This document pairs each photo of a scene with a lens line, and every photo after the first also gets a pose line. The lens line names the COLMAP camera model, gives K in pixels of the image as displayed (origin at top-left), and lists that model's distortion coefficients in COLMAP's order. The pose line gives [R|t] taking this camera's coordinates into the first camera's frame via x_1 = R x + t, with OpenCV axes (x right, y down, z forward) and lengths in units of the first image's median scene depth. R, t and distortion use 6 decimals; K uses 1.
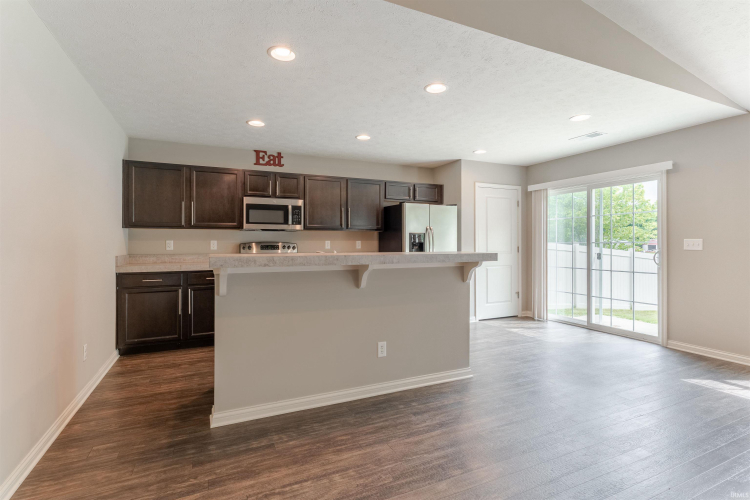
lens RADIAL K [[365.5, 0, 377.3], [0, 365.5, 239.6], [0, 0, 1]] dist [0.004093, 0.001047]
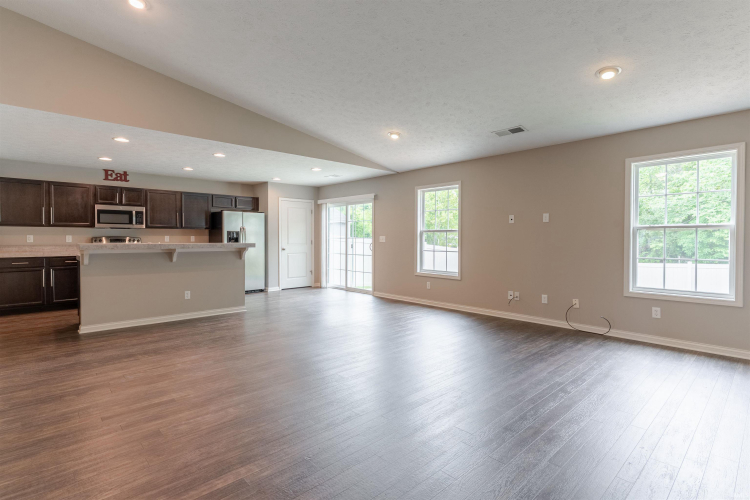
lens RADIAL K [[365.5, 0, 375.9], [0, 365.5, 244.2], [0, 0, 1]] dist [0.004093, 0.001047]
pose [[0.950795, -0.001439, 0.309817, 0.210674], [-0.006963, 0.999637, 0.026012, -0.008099], [-0.309742, -0.026889, 0.950440, -0.637457]]
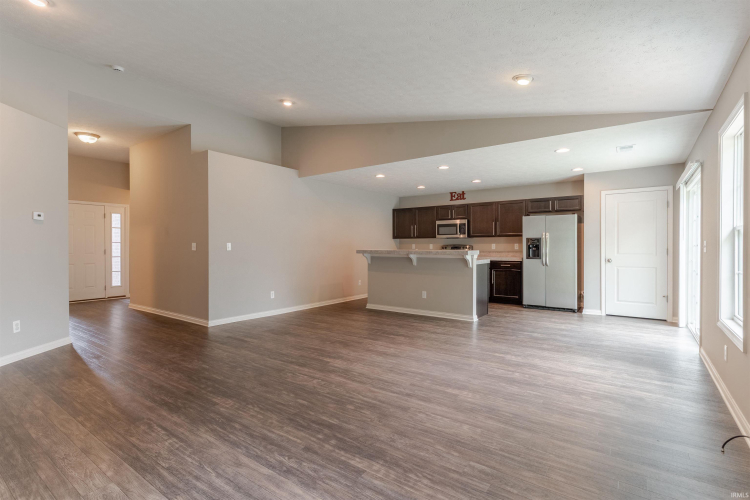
lens RADIAL K [[365.5, 0, 372.3], [0, 365.5, 249.4], [0, 0, 1]] dist [0.004093, 0.001047]
pose [[0.476135, 0.011195, -0.879301, 1.069060], [0.009540, 0.999794, 0.017895, -0.005804], [0.879320, -0.016909, 0.475931, -0.178960]]
